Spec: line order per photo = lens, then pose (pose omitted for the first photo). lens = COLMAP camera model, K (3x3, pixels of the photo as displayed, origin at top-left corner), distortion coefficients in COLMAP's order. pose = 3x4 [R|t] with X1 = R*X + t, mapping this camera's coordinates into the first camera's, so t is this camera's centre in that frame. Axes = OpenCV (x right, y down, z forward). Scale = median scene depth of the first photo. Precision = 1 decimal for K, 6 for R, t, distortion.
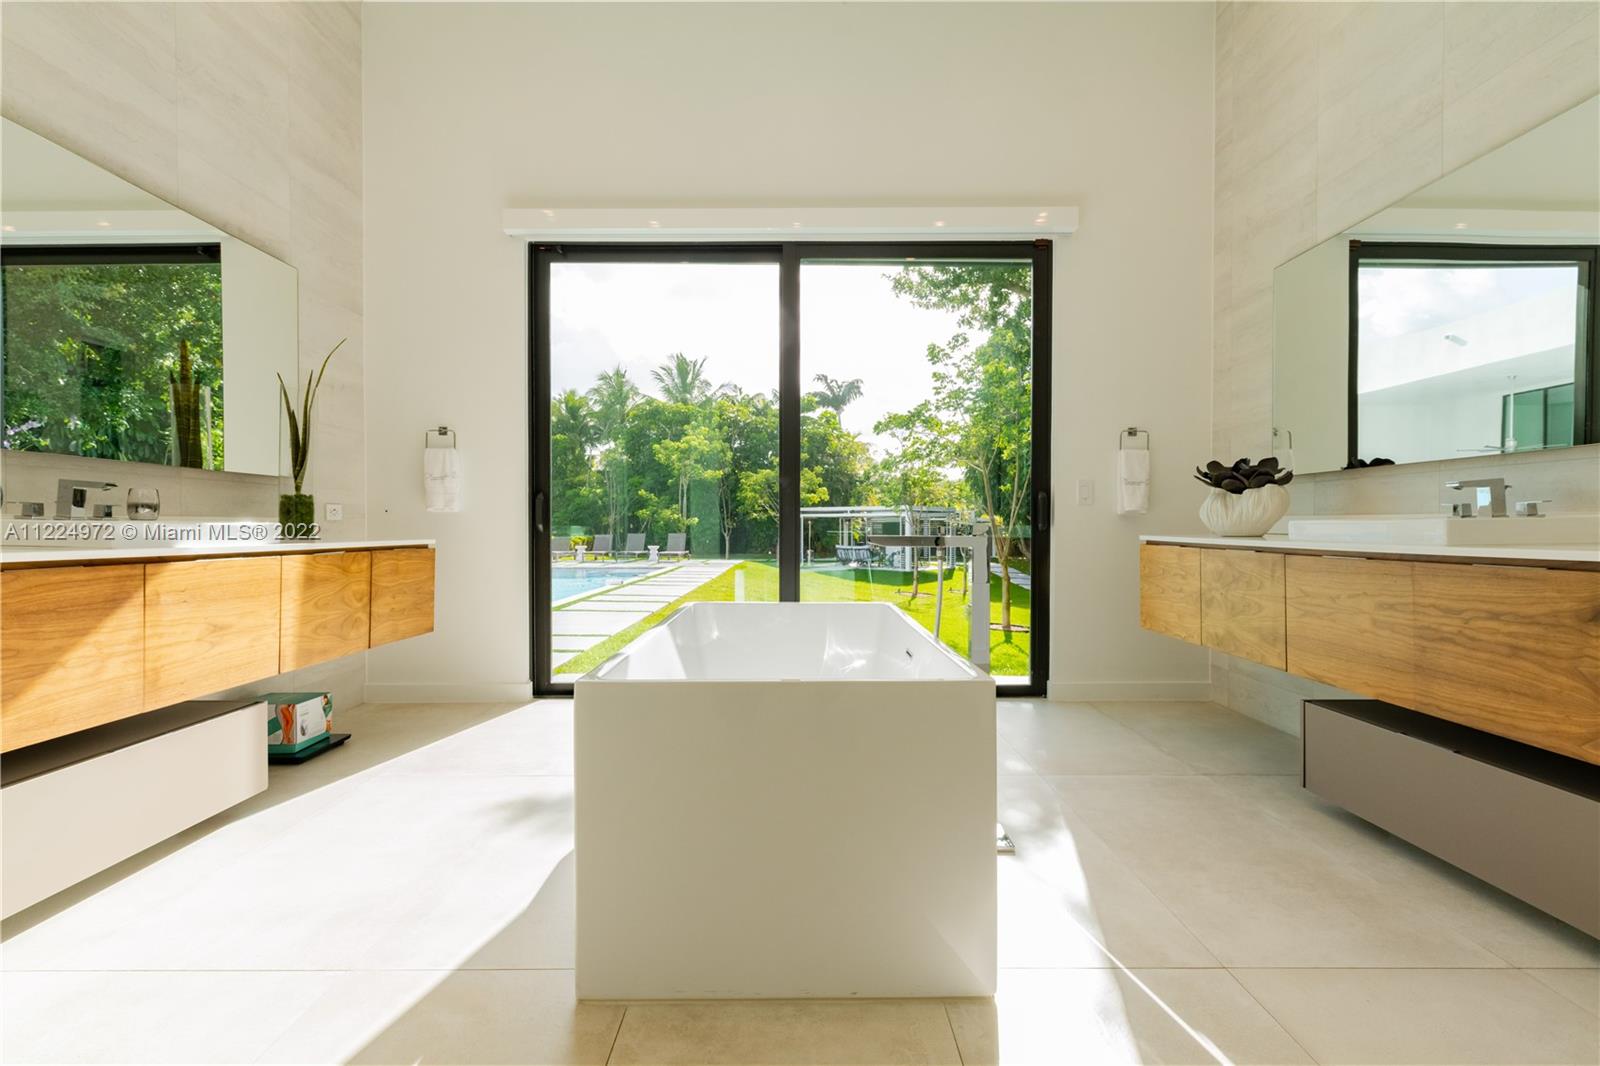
lens RADIAL K [[758.3, 0, 800.0], [0, 758.3, 533.0], [0, 0, 1]] dist [-0.001293, -0.000613]
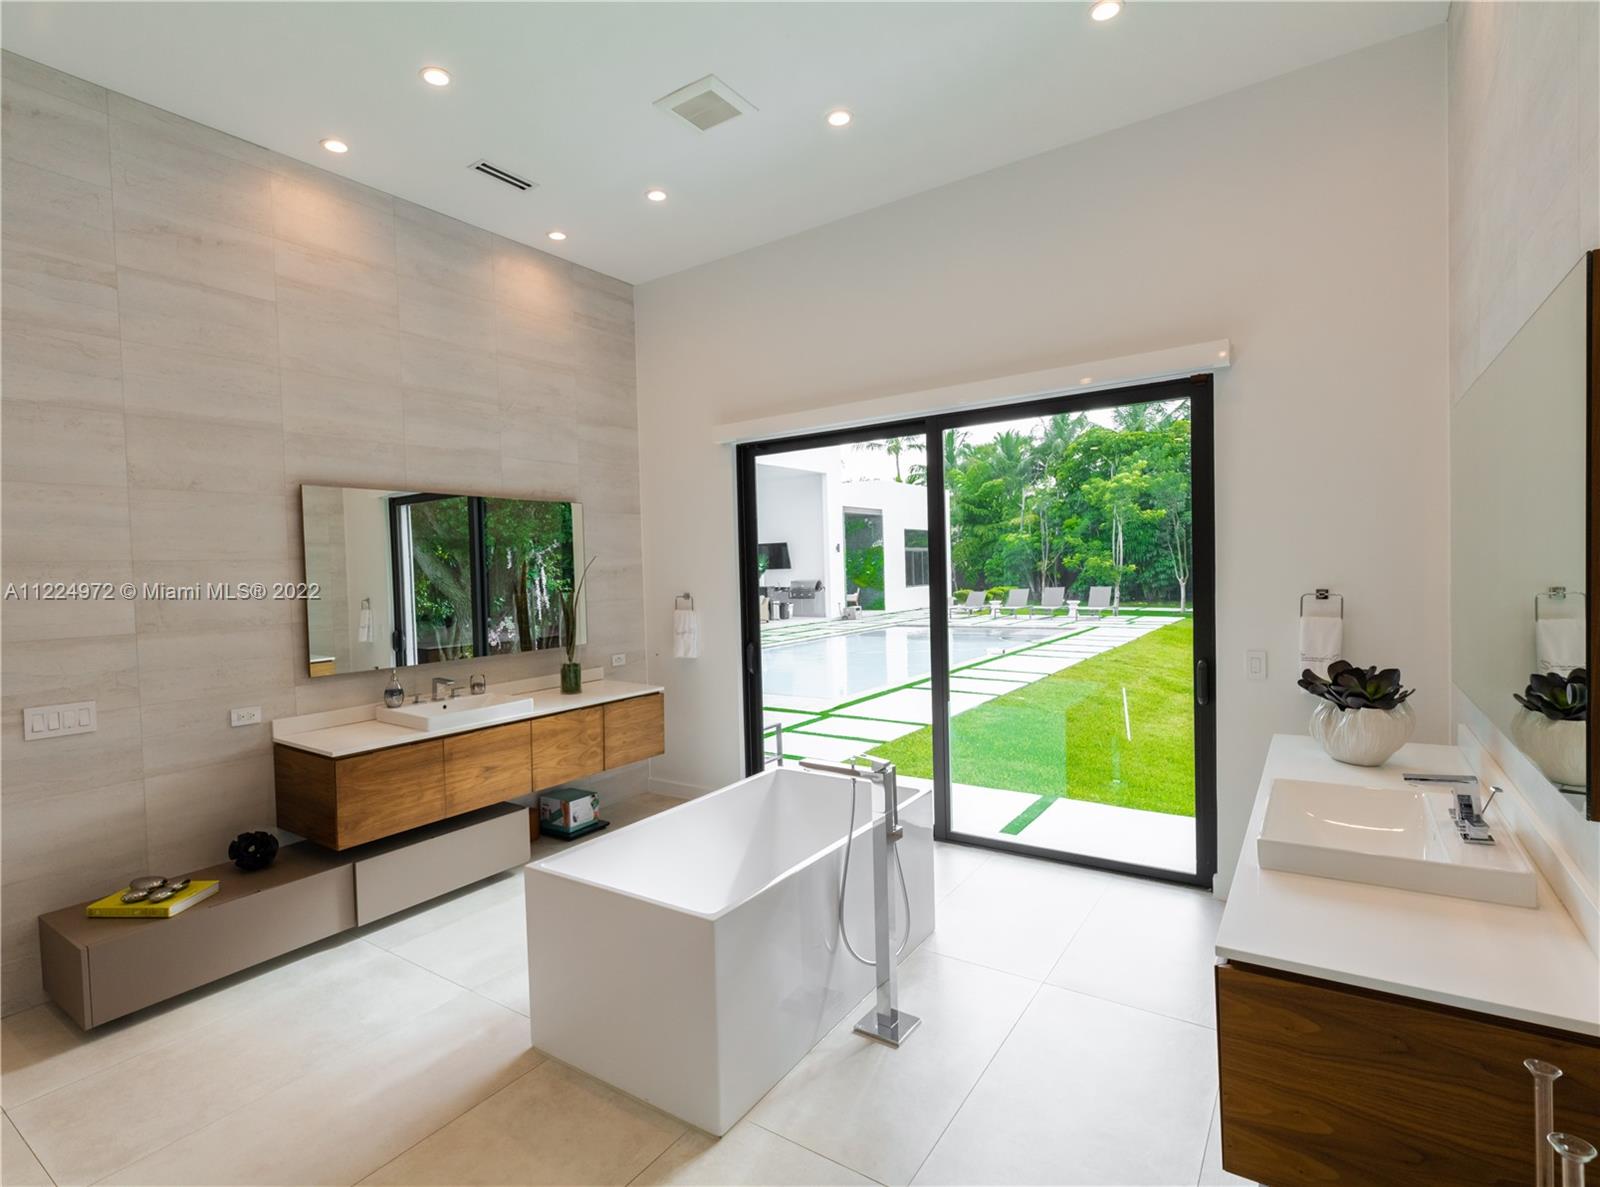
lens RADIAL K [[797.6, 0, 751.5], [0, 797.6, 580.2], [0, 0, 1]] dist [0.000255, -0.000296]
pose [[0.804961, -0.016568, -0.593096, 0.558632], [0.026064, 0.999633, 0.007450, -0.210453], [0.592755, -0.021455, 0.805097, -0.073360]]
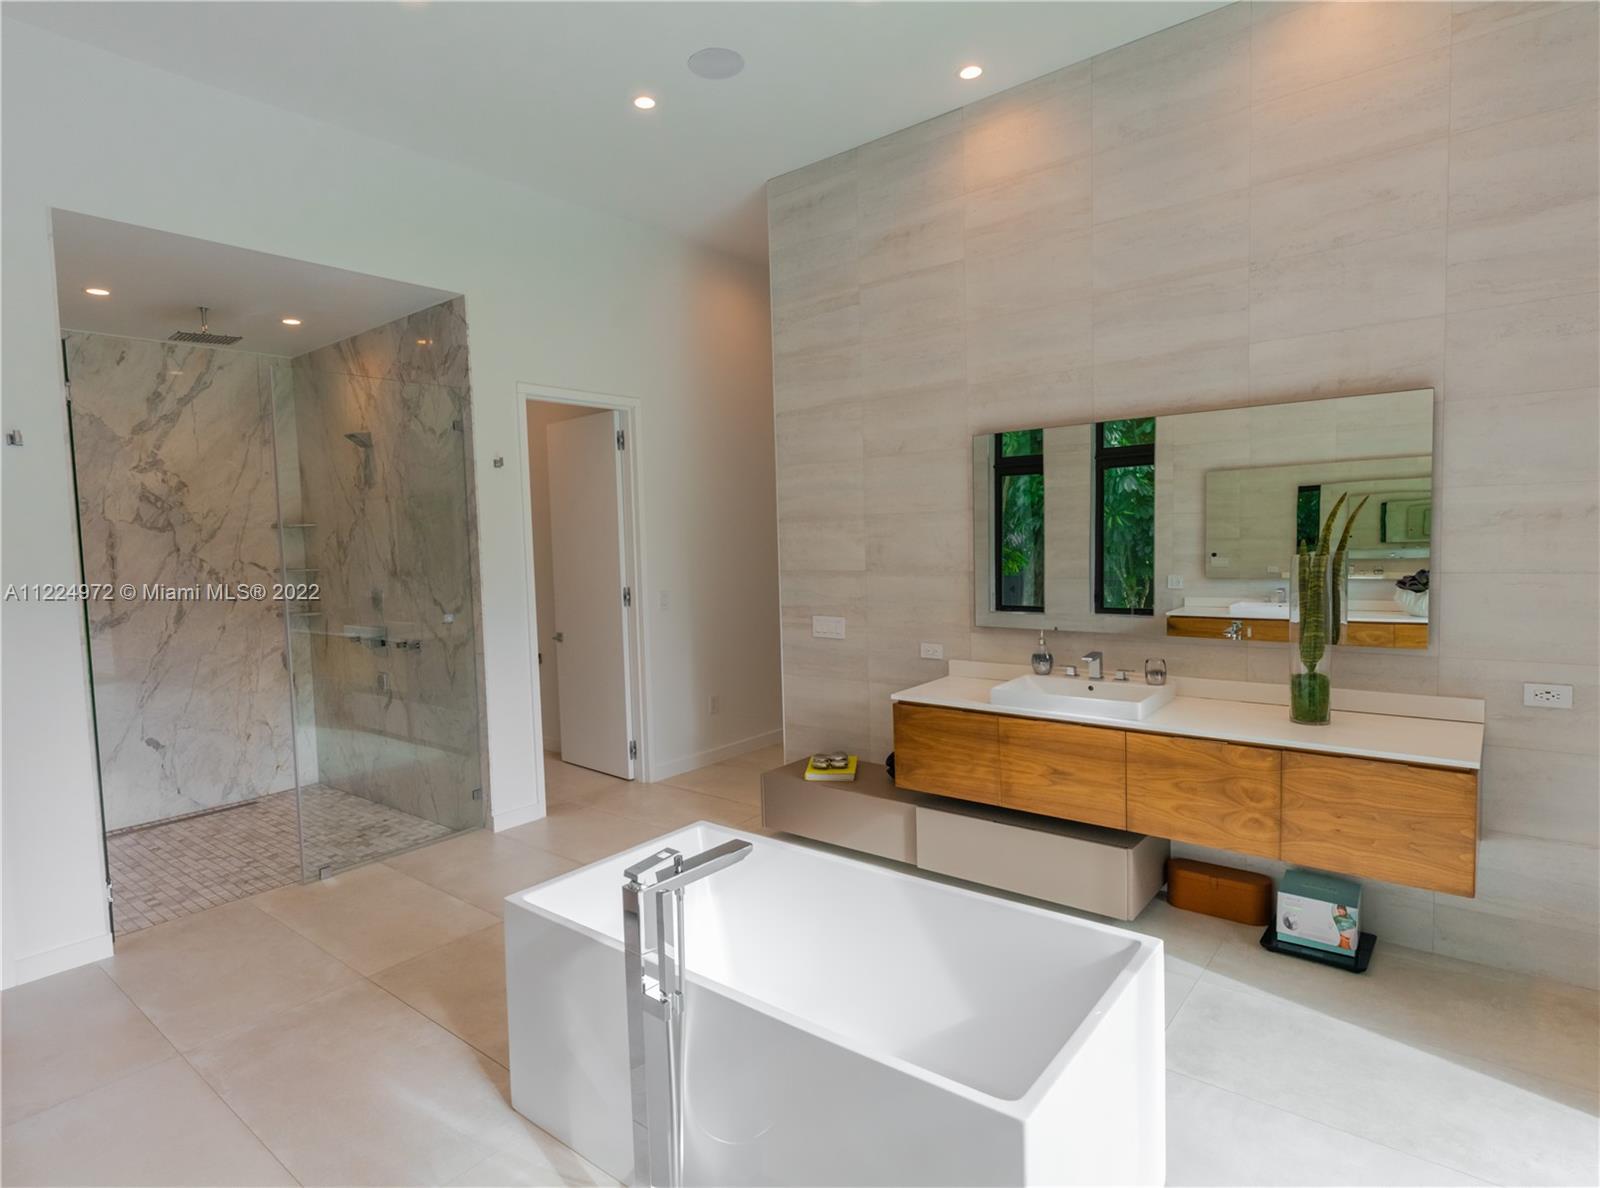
lens RADIAL K [[866.6, 0, 756.4], [0, 866.6, 582.8], [0, 0, 1]] dist [-0.003116, -0.000739]
pose [[-0.656417, 0.059508, -0.752048, 0.524318], [0.023432, 0.998011, 0.058518, -0.224220], [0.754034, 0.020791, -0.656506, 1.117229]]
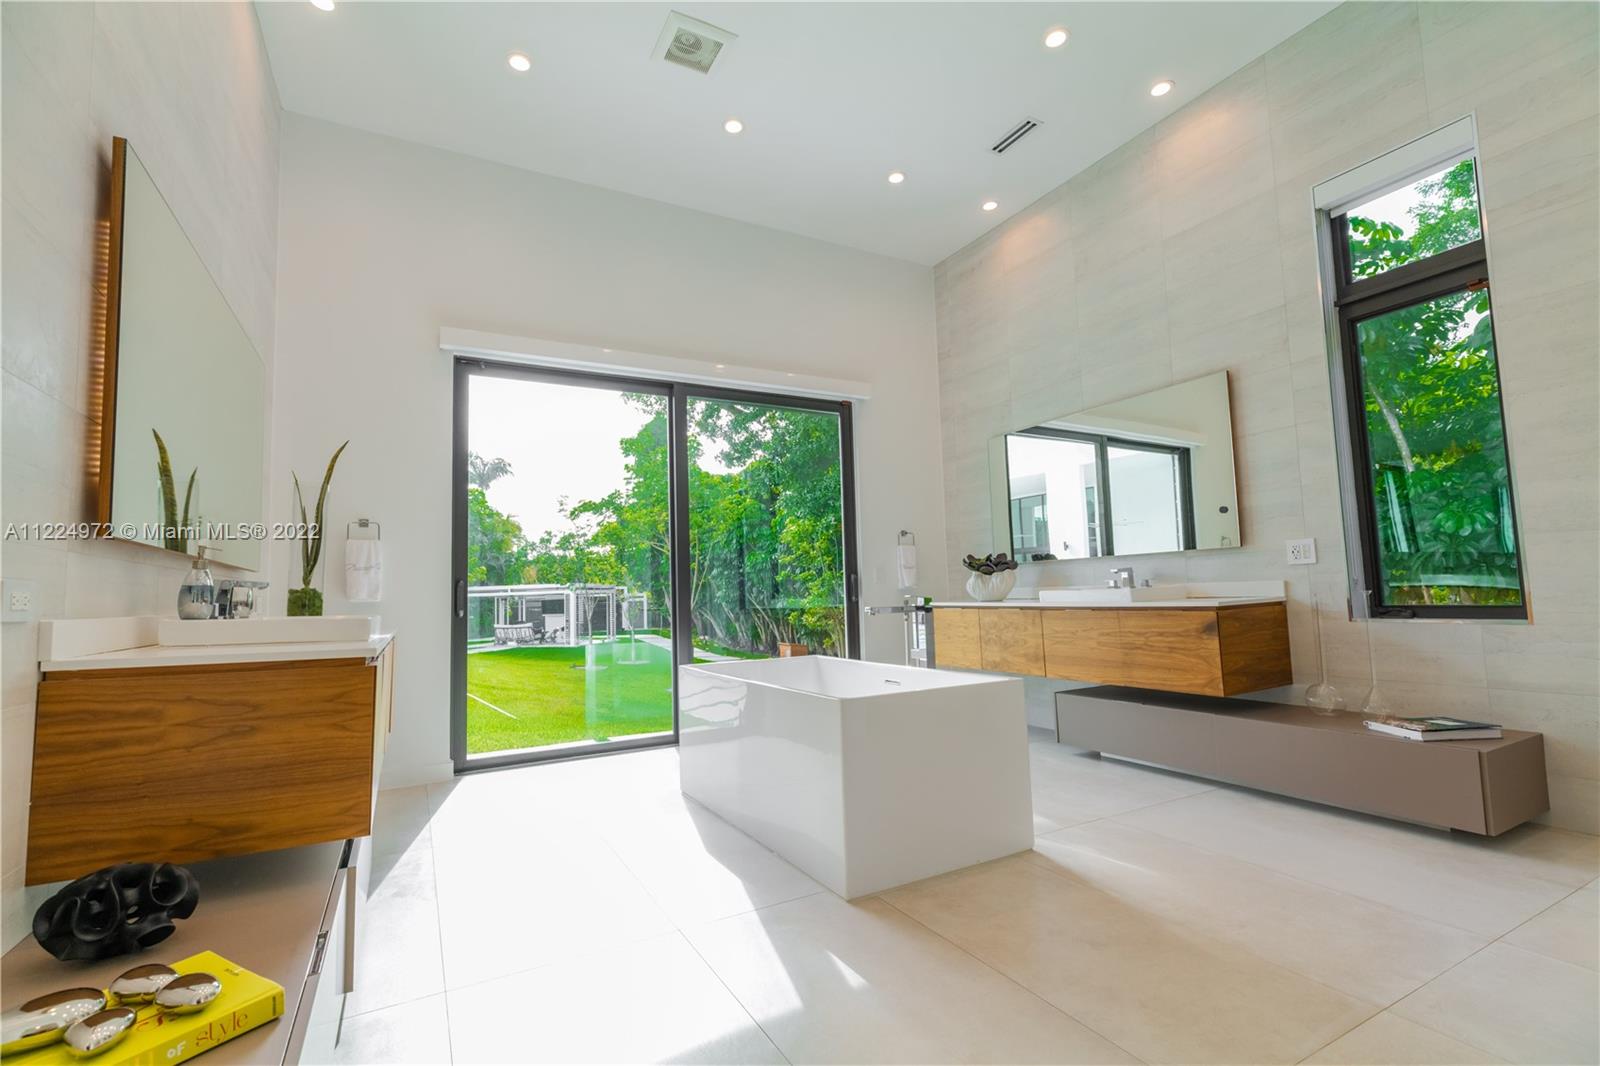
lens RADIAL K [[710.5, 0, 800.0], [0, 710.5, 533.0], [0, 0, 1]] dist [0.000864, -0.000179]
pose [[0.877998, 0.014933, 0.478431, -0.509396], [0.034948, 0.994846, -0.095186, -0.010054], [-0.477387, 0.100293, 0.872951, -0.157495]]
